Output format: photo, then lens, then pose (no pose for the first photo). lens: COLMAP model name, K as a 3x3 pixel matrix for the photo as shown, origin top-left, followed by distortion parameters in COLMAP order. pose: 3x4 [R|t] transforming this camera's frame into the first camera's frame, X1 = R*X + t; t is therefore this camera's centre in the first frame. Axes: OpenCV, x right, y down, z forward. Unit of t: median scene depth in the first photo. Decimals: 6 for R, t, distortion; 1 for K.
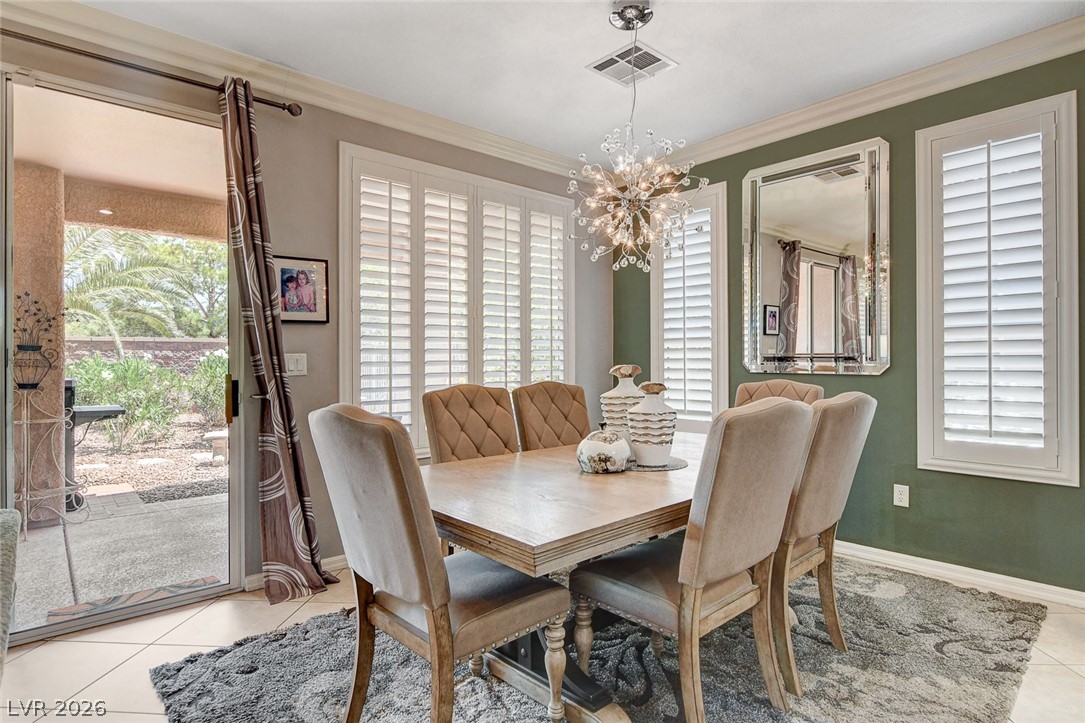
lens RADIAL K [[577.5, 0, 542.5], [0, 577.5, 361.5], [0, 0, 1]] dist [-0.010924, 0.000309]
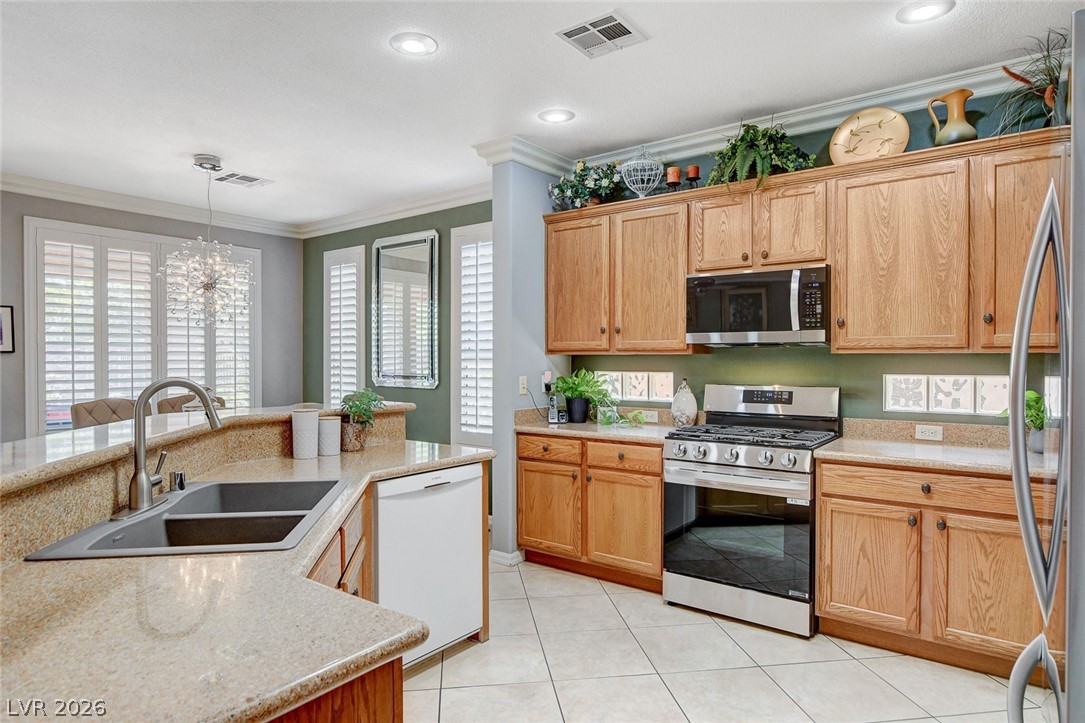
lens RADIAL K [[630.0, 0, 538.6], [0, 630.0, 365.8], [0, 0, 1]] dist [0.000198, 0.001142]
pose [[0.982574, 0.001512, 0.185864, 0.572149], [-0.003763, 0.999924, 0.011762, -0.058611], [-0.185832, -0.012257, 0.982505, -0.691533]]
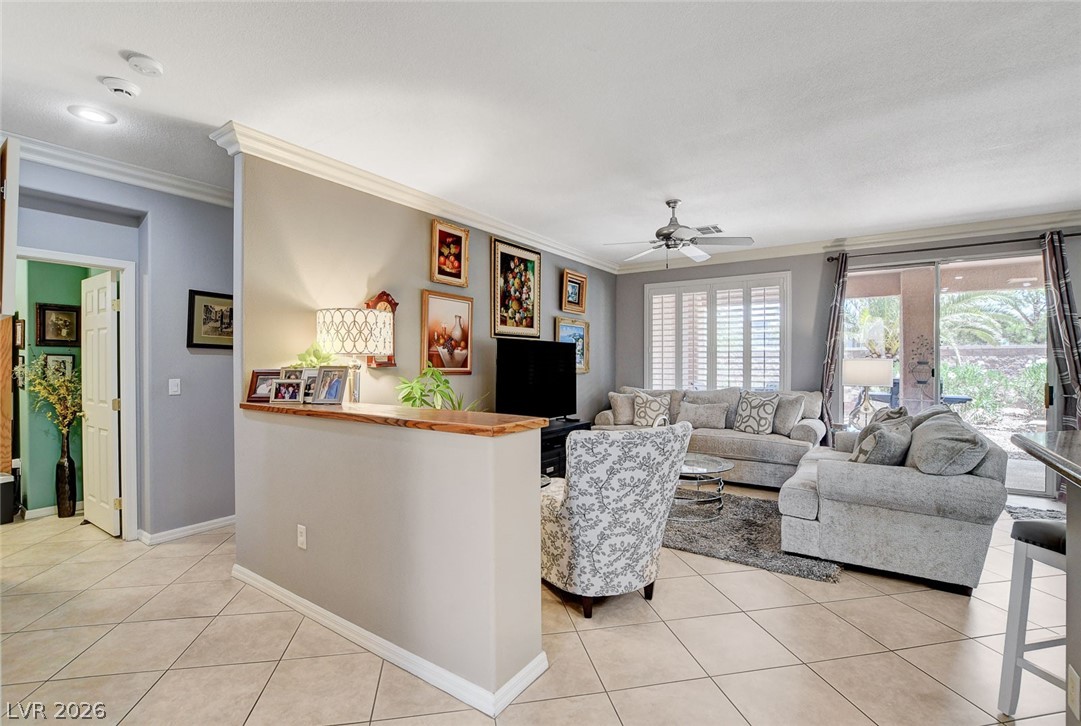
lens RADIAL K [[493.6, 0, 540.5], [0, 493.6, 363.0], [0, 0, 1]] dist [-0.004740, -0.000270]
pose [[0.256214, 0.009436, -0.966574, 0.552096], [-0.000356, 0.999953, 0.009667, -0.054701], [0.966620, -0.002133, 0.256205, -0.963762]]
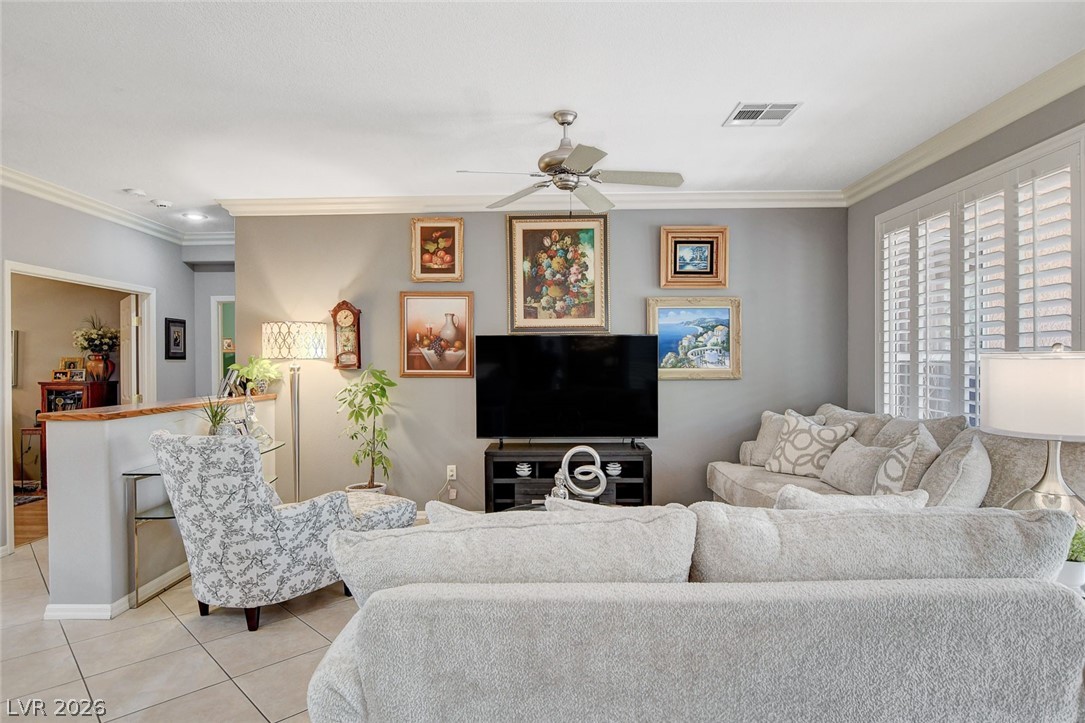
lens RADIAL K [[610.2, 0, 542.5], [0, 610.2, 361.5], [0, 0, 1]] dist [-0.016147, 0.000647]
pose [[-0.669294, 0.012019, -0.742900, 0.158354], [0.013383, 0.999902, 0.004120, -0.053082], [0.742877, -0.007185, -0.669389, 0.440920]]
